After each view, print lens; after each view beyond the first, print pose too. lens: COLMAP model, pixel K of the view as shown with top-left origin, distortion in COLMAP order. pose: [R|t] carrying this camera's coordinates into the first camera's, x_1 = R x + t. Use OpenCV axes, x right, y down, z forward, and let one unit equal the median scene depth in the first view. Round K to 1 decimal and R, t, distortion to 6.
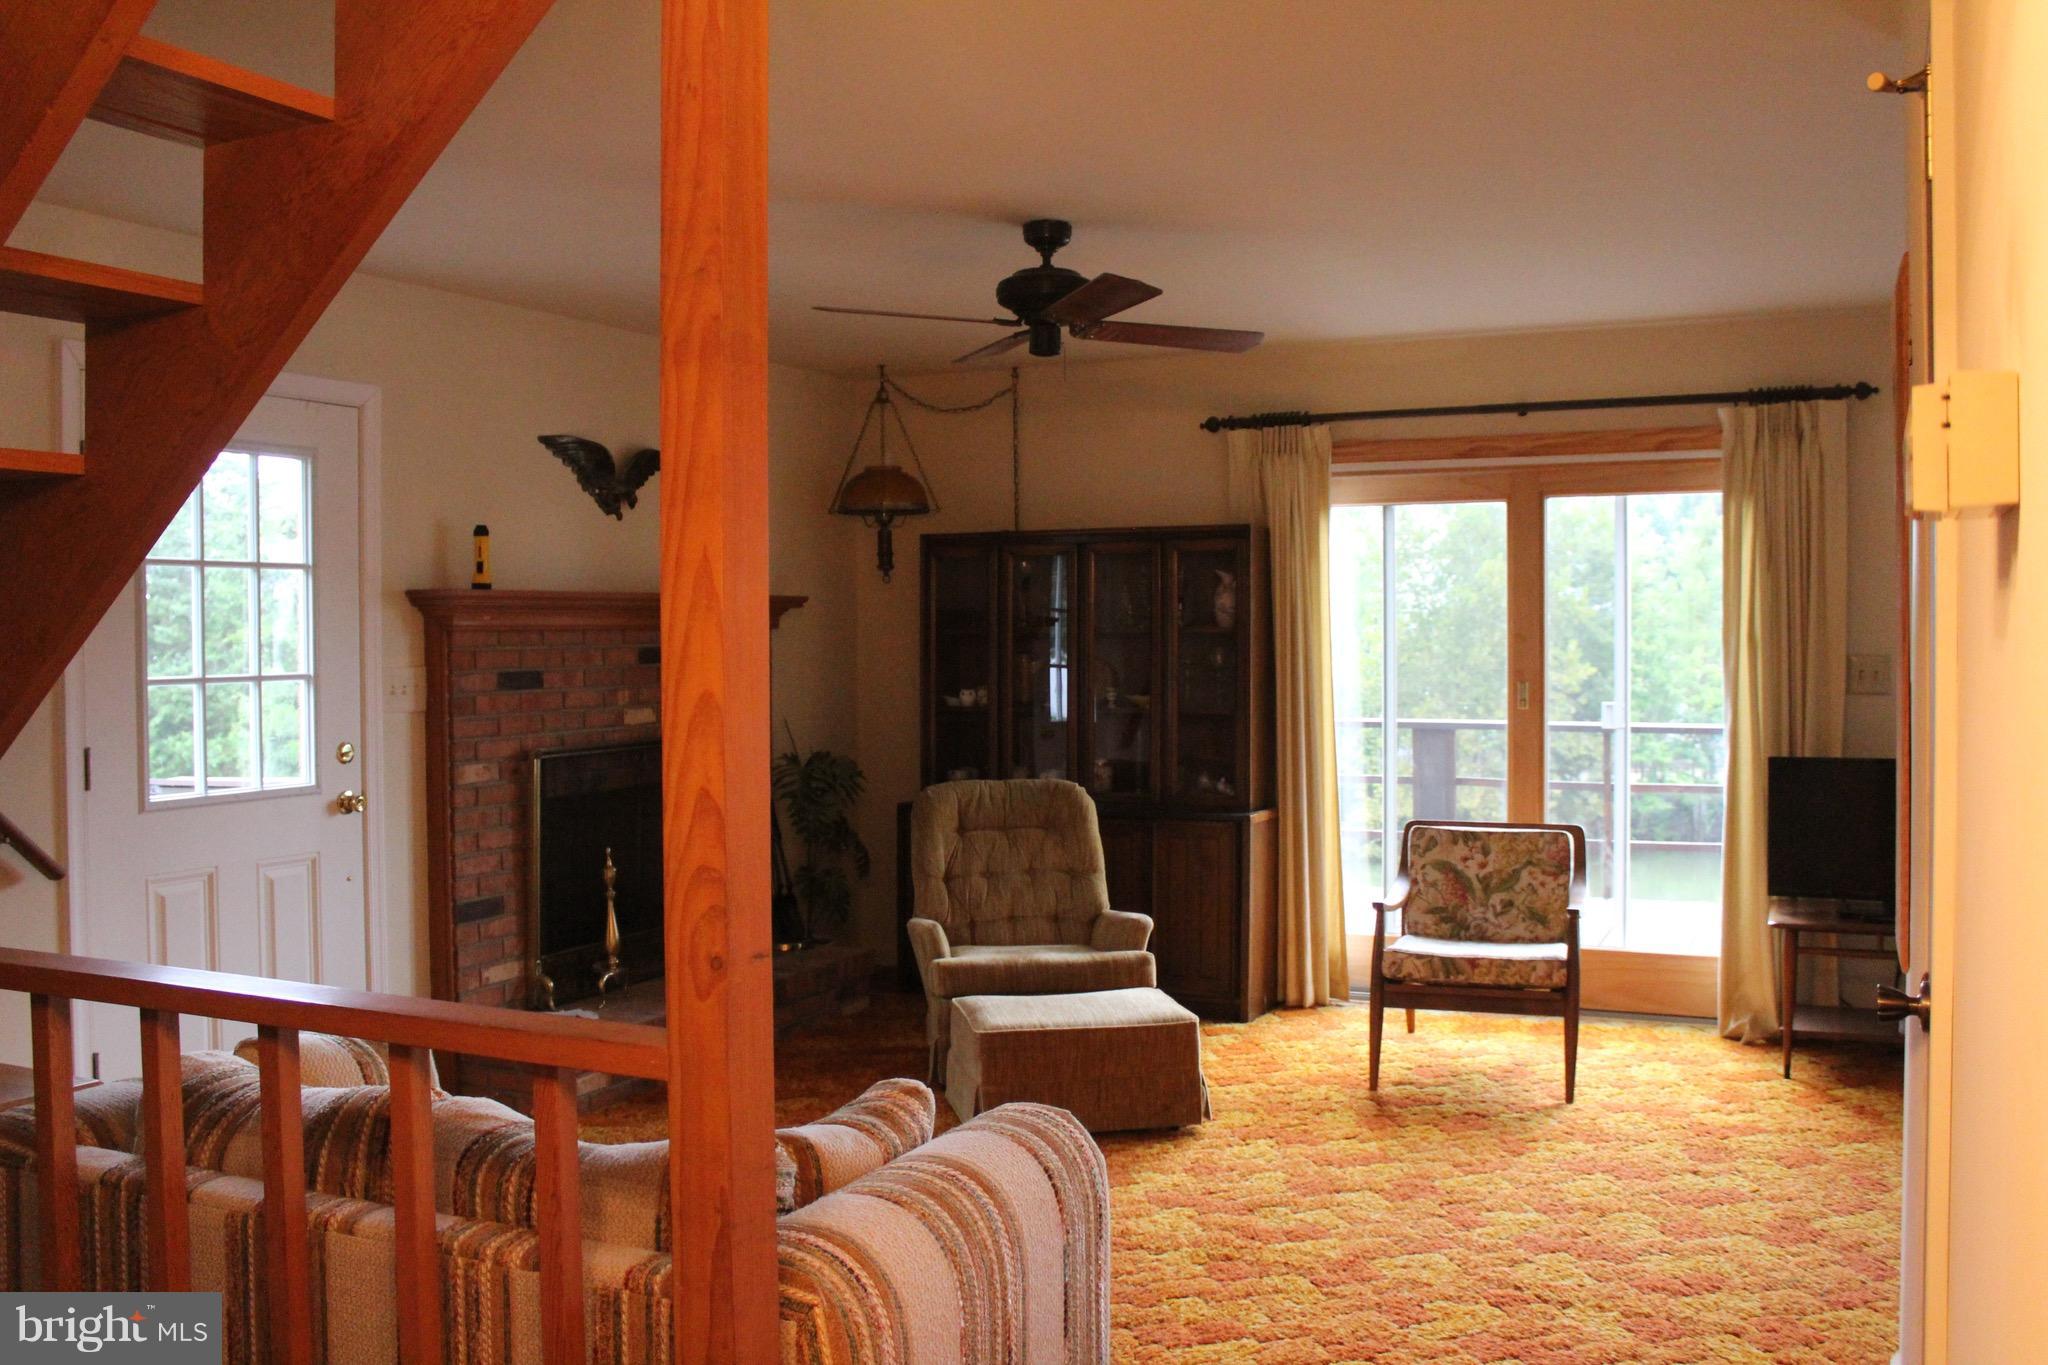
lens RADIAL K [[1707.8, 0, 1015.8], [0, 1707.8, 655.0], [0, 0, 1]] dist [-0.166524, 0.151209]
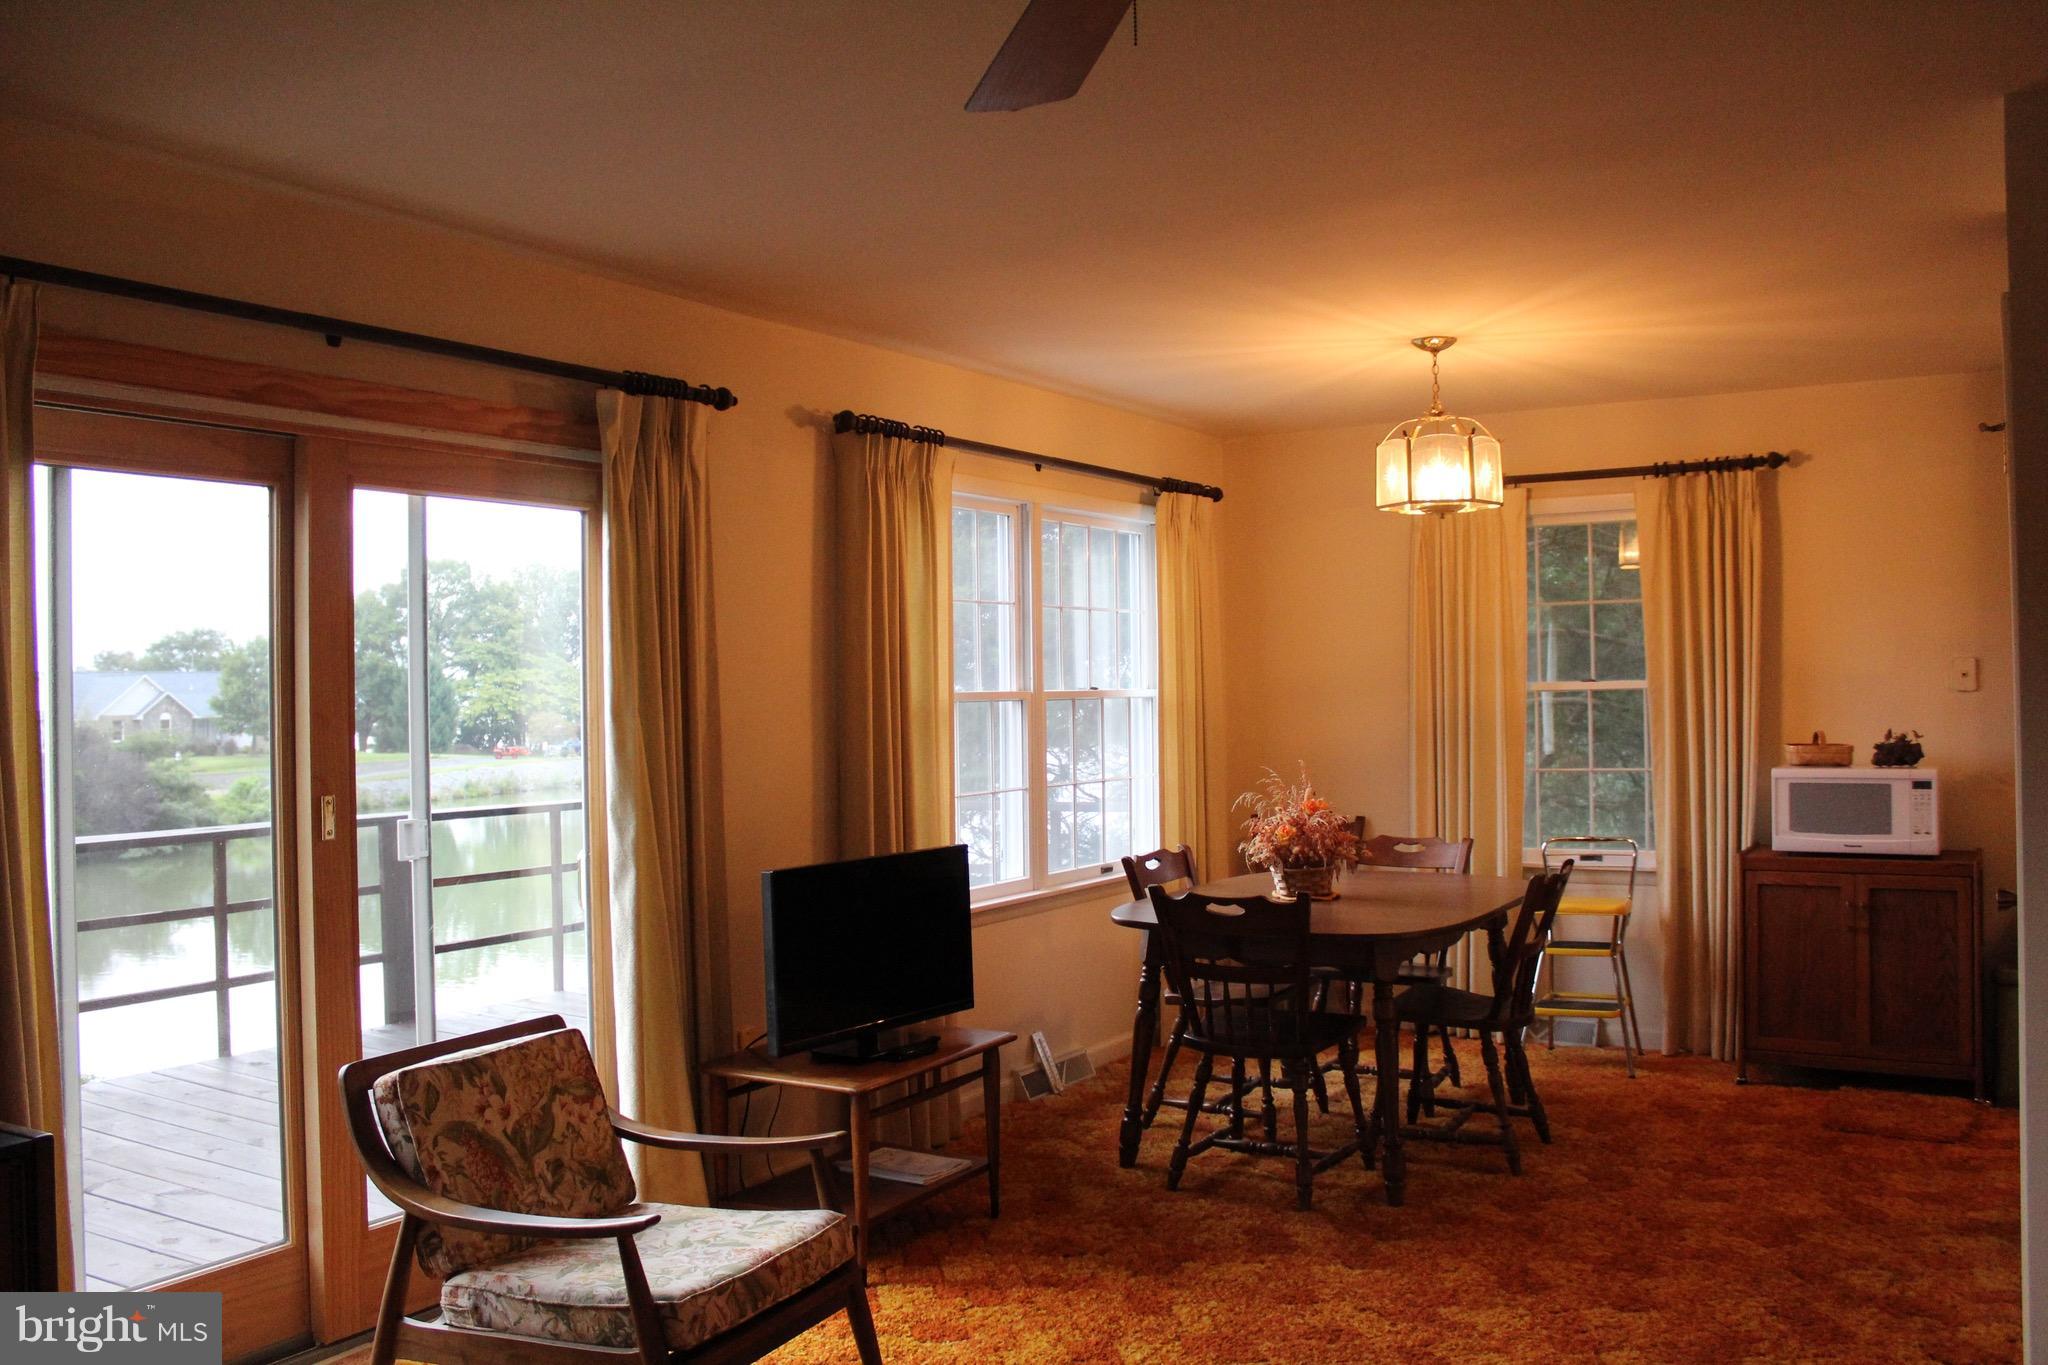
lens RADIAL K [[1707.8, 0, 1015.8], [0, 1707.8, 655.0], [0, 0, 1]] dist [-0.166524, 0.151209]
pose [[0.131498, 0.020449, 0.991106, -0.231791], [0.028770, 0.999287, -0.024435, -0.010835], [-0.990899, 0.031727, 0.130816, 0.646723]]
